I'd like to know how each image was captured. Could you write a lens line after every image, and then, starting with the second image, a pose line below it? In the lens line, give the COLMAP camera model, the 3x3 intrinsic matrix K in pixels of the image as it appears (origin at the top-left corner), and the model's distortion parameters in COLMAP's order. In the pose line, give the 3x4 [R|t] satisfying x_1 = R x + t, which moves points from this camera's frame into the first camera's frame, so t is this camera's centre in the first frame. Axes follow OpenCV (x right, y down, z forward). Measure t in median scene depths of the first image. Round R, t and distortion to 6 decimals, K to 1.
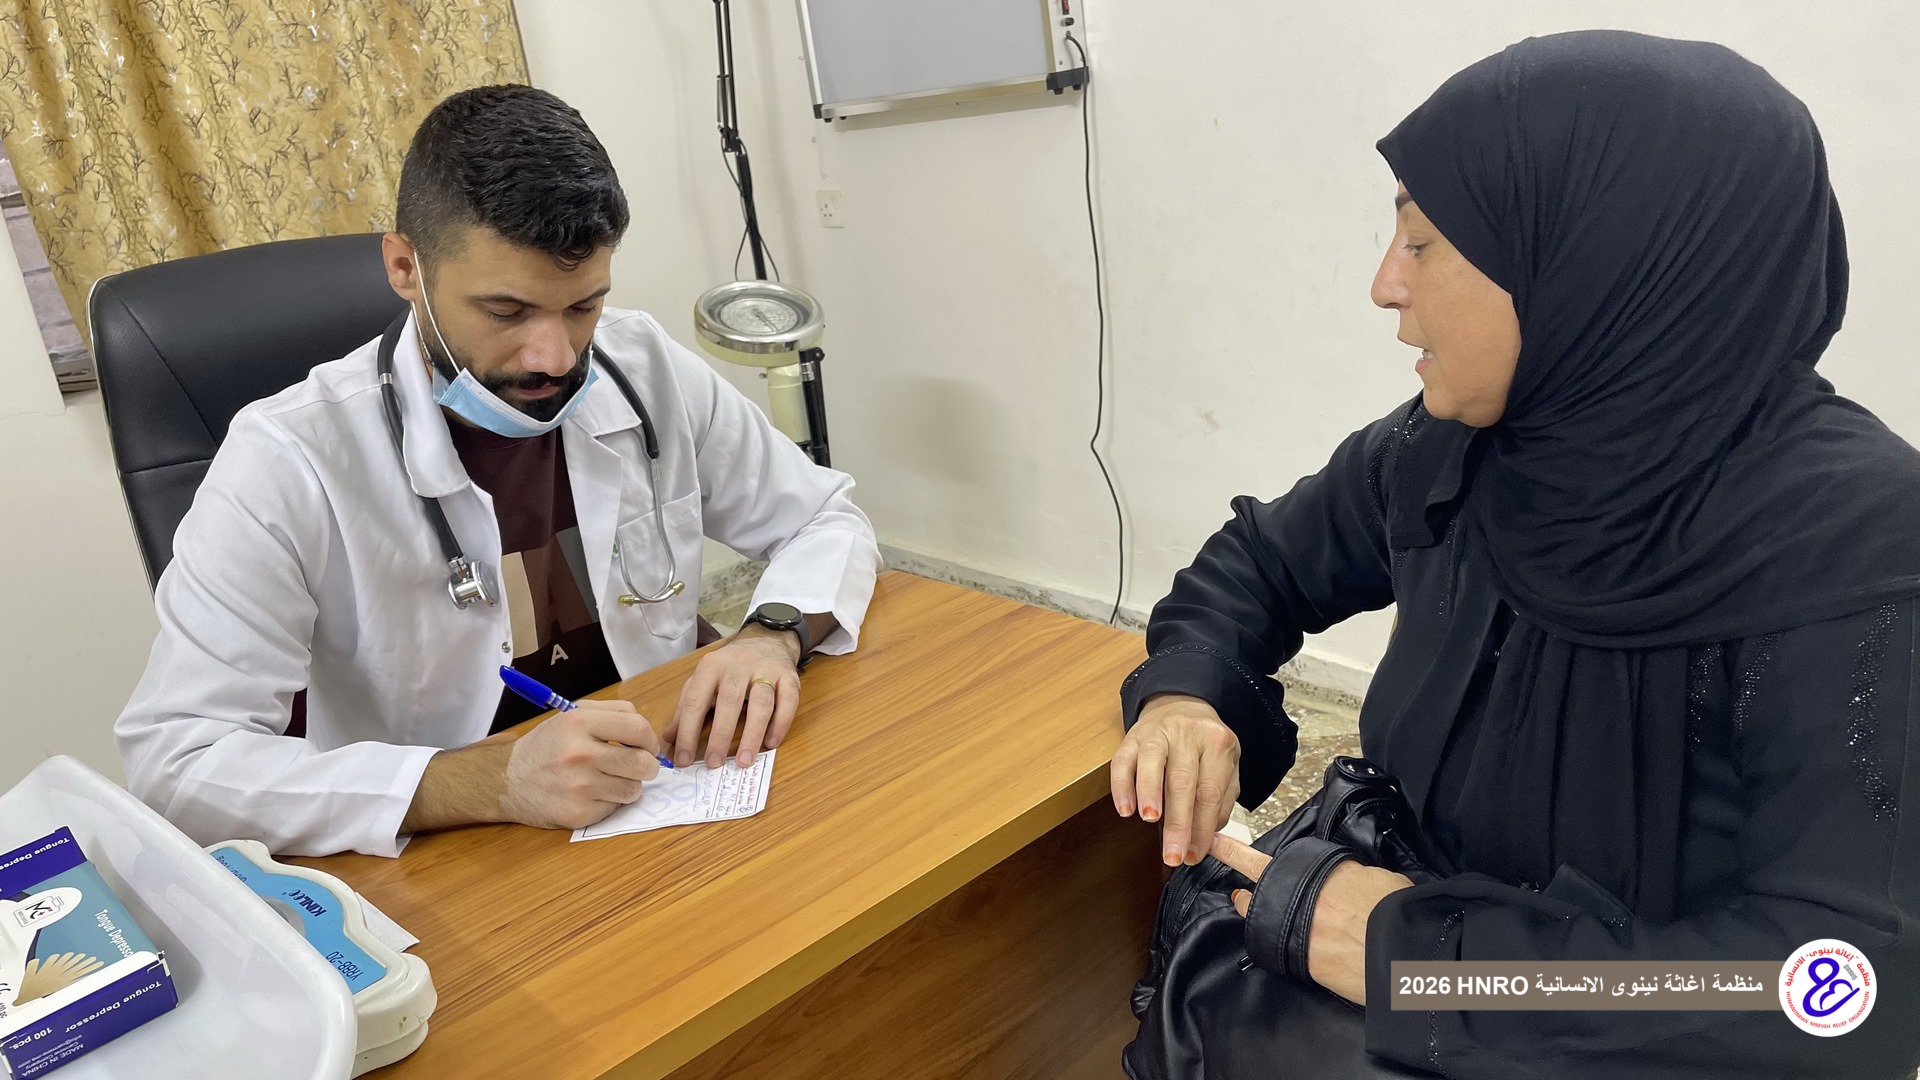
lens RADIAL K [[1447.2, 0, 945.3], [0, 1447.2, 530.9], [0, 0, 1]] dist [0.072231, -0.086490]
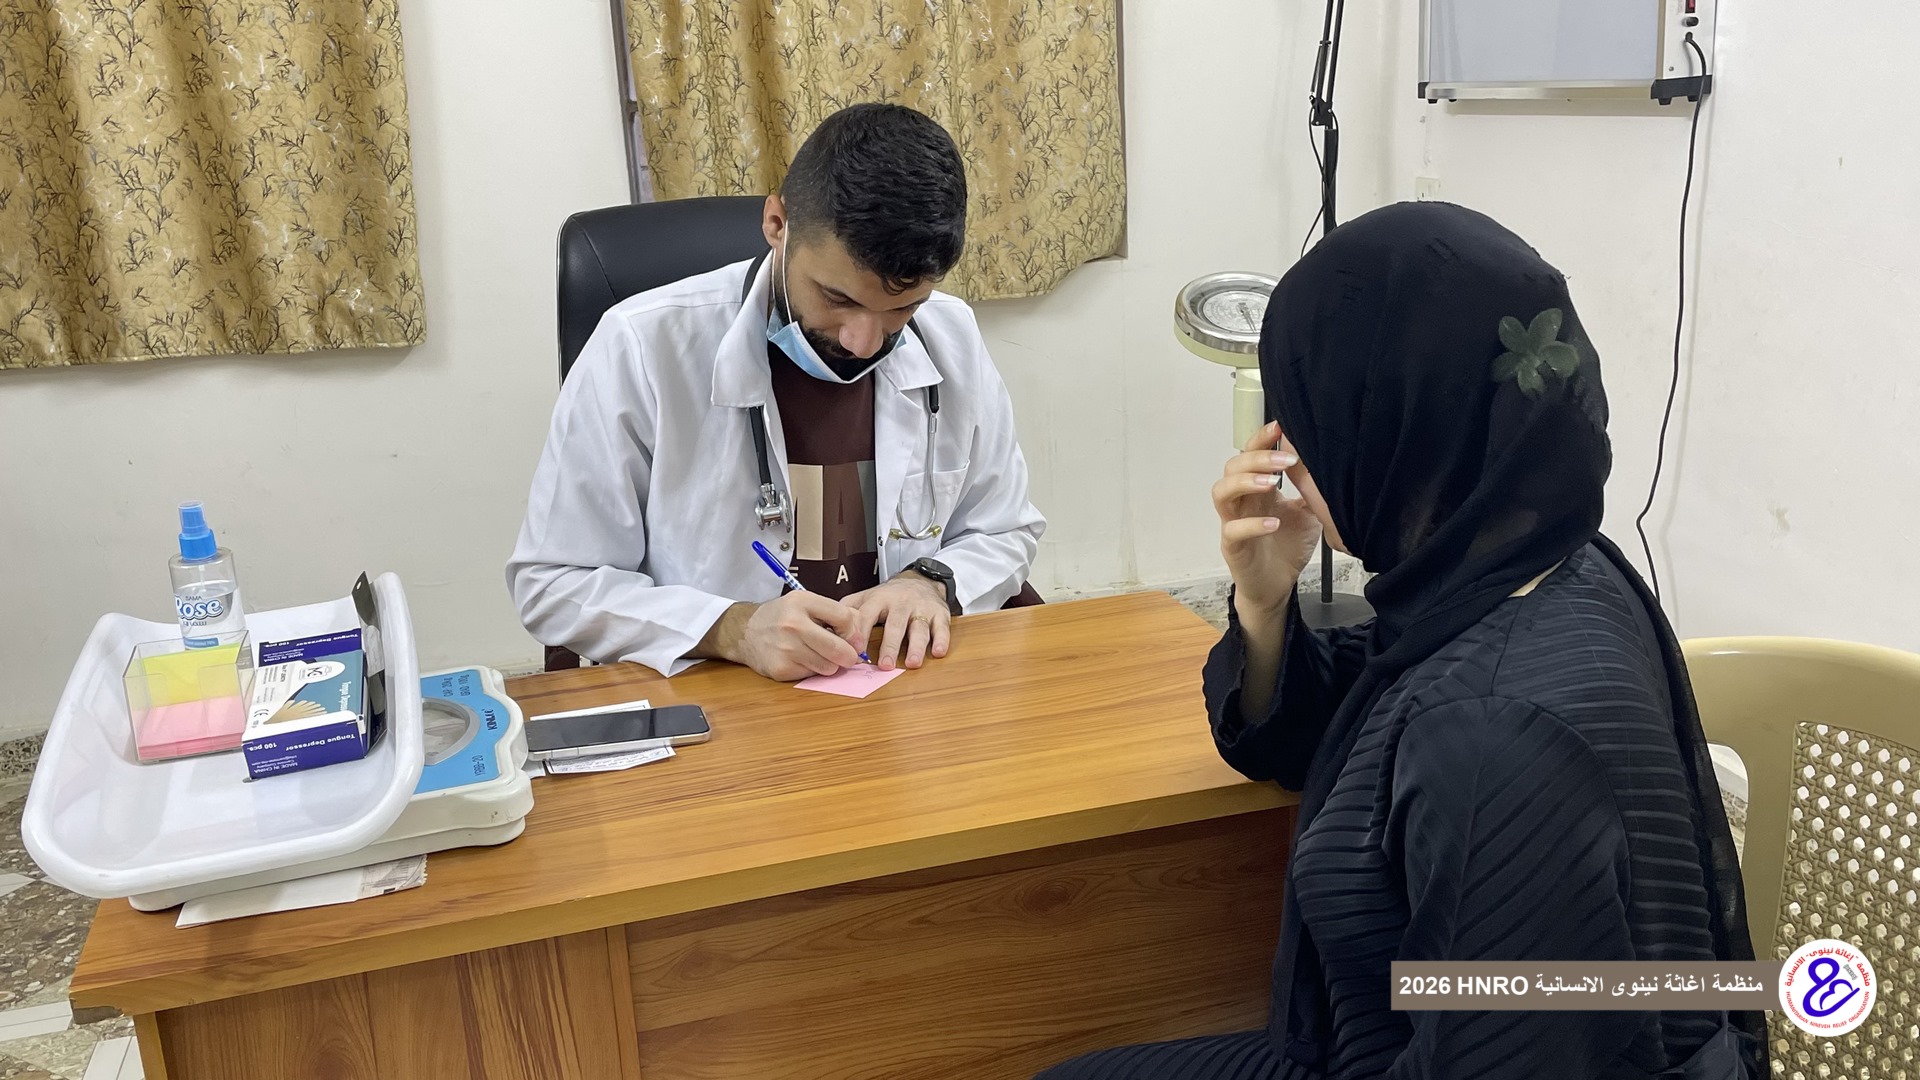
lens RADIAL K [[1756.9, 0, 975.0], [0, 1756.9, 531.9], [0, 0, 1]] dist [0.037355, 0.000000]
pose [[0.890171, 0.201763, -0.408519, 0.190892], [-0.202849, 0.978344, 0.041180, -0.019748], [0.407981, 0.046211, 0.911820, -0.084054]]
